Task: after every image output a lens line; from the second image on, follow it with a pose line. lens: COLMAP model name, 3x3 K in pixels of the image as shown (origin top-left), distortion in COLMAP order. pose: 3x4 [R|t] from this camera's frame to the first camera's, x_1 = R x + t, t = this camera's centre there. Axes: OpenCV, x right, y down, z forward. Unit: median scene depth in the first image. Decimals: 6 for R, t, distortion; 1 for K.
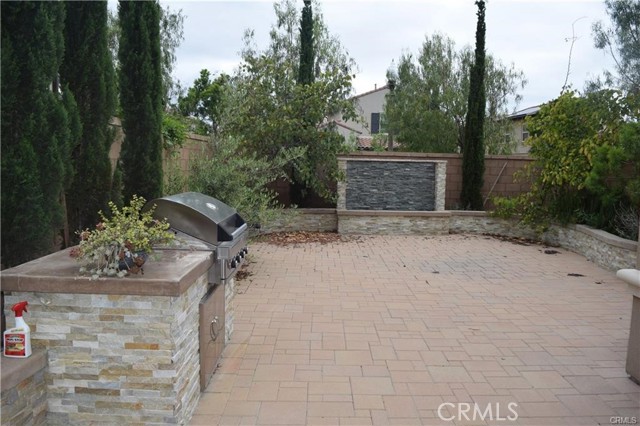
lens RADIAL K [[497.3, 0, 322.7], [0, 497.3, 210.1], [0, 0, 1]] dist [-0.101654, 0.027879]
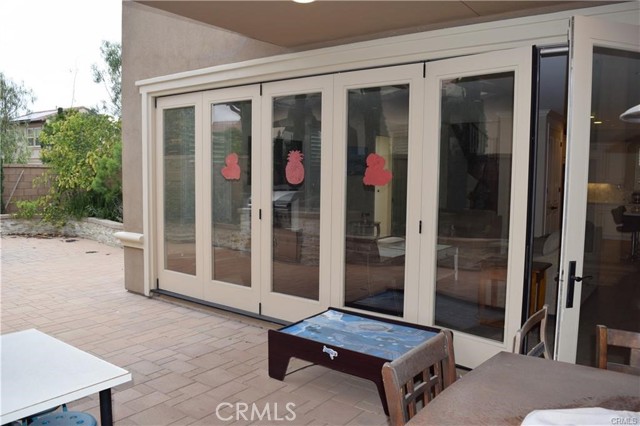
lens RADIAL K [[497.3, 0, 326.4], [0, 497.3, 216.6], [0, 0, 1]] dist [-0.101654, 0.027879]
pose [[0.585499, -0.079139, 0.806801, -0.148220], [0.073803, 0.996294, 0.044167, 0.015474], [-0.807307, 0.033685, 0.589170, -0.274327]]
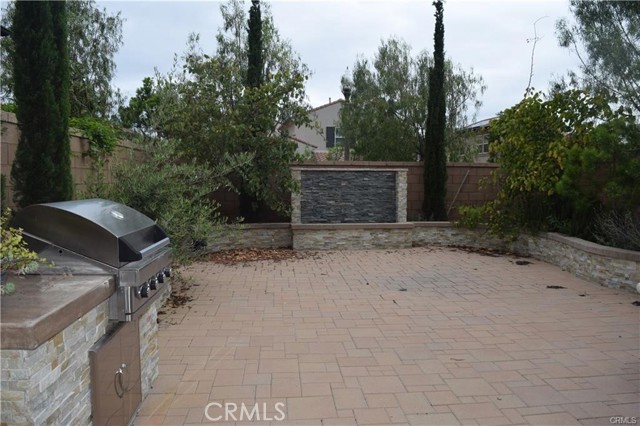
lens RADIAL K [[497.3, 0, 321.4], [0, 497.3, 211.9], [0, 0, 1]] dist [-0.101654, 0.027879]
pose [[0.996199, -0.022228, 0.084223, 0.008425], [0.024813, 0.999249, -0.029770, 0.006600], [-0.083498, 0.031747, 0.996002, 0.092111]]
